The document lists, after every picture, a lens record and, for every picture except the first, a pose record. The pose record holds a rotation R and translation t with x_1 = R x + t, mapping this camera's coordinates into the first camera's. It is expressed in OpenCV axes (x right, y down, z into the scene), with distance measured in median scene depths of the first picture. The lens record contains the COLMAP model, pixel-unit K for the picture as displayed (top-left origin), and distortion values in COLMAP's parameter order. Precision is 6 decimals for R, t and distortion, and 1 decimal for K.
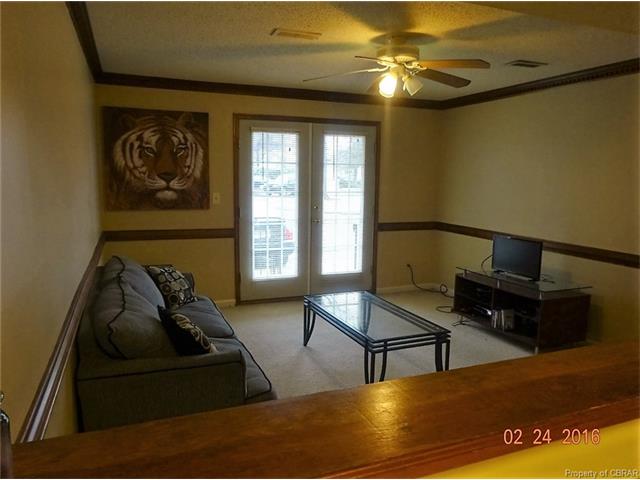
lens RADIAL K [[469.0, 0, 320.0], [0, 469.0, 240.0], [0, 0, 1]] dist [-0.017704, -0.000126]
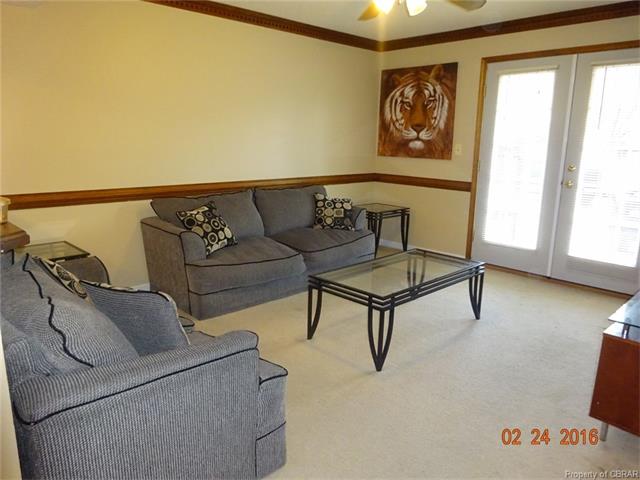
lens RADIAL K [[469.0, 0, 320.0], [0, 469.0, 240.0], [0, 0, 1]] dist [-0.017704, -0.000126]
pose [[0.351771, 0.202147, -0.913999, 0.650861], [-0.126596, 0.977708, 0.167514, -0.032985], [0.927486, 0.056783, 0.369520, 0.394850]]
